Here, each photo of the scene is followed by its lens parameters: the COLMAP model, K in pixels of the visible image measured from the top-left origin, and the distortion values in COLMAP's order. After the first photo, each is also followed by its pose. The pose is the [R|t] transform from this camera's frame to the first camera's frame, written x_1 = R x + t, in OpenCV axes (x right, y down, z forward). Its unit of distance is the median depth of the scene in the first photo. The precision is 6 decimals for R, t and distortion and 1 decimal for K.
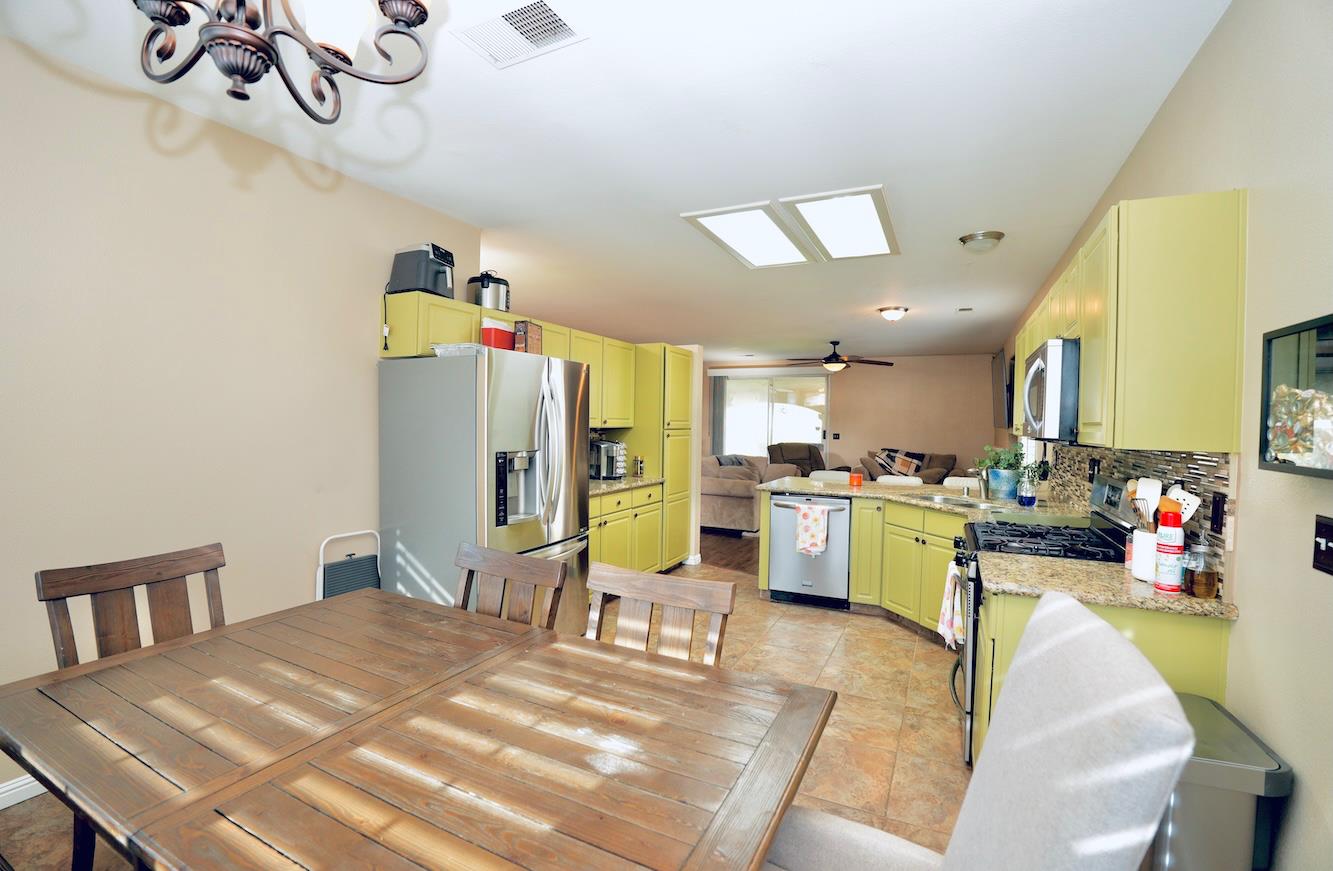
lens RADIAL K [[585.5, 0, 666.5], [0, 585.5, 435.5], [0, 0, 1]] dist [-0.071263, 0.016851]
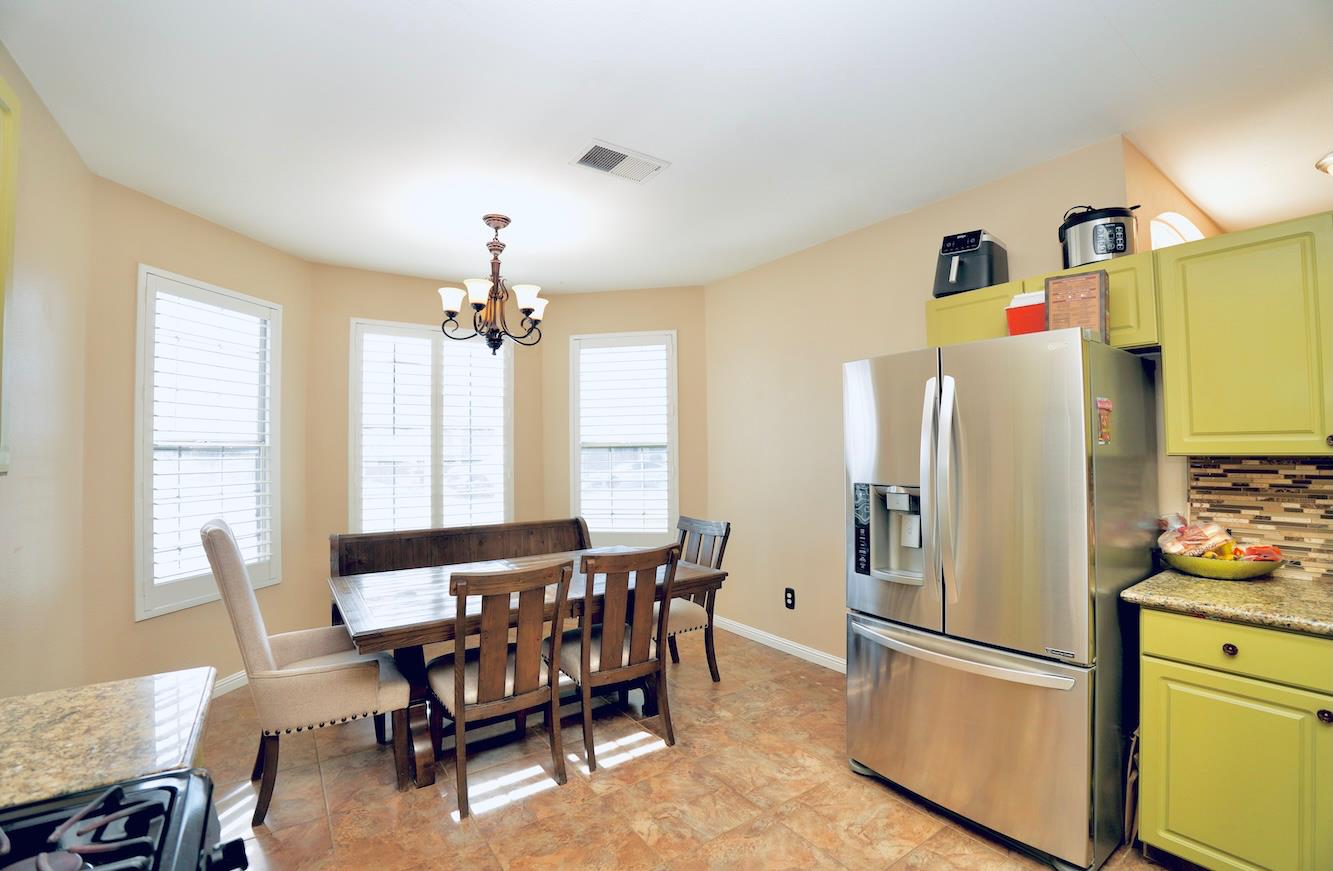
lens RADIAL K [[585.5, 0, 666.5], [0, 585.5, 435.5], [0, 0, 1]] dist [-0.071263, 0.016851]
pose [[0.829180, -0.037910, -0.557695, -0.054026], [0.011108, 0.998618, -0.051367, 0.000989], [0.558871, 0.036398, 0.828455, 0.173599]]
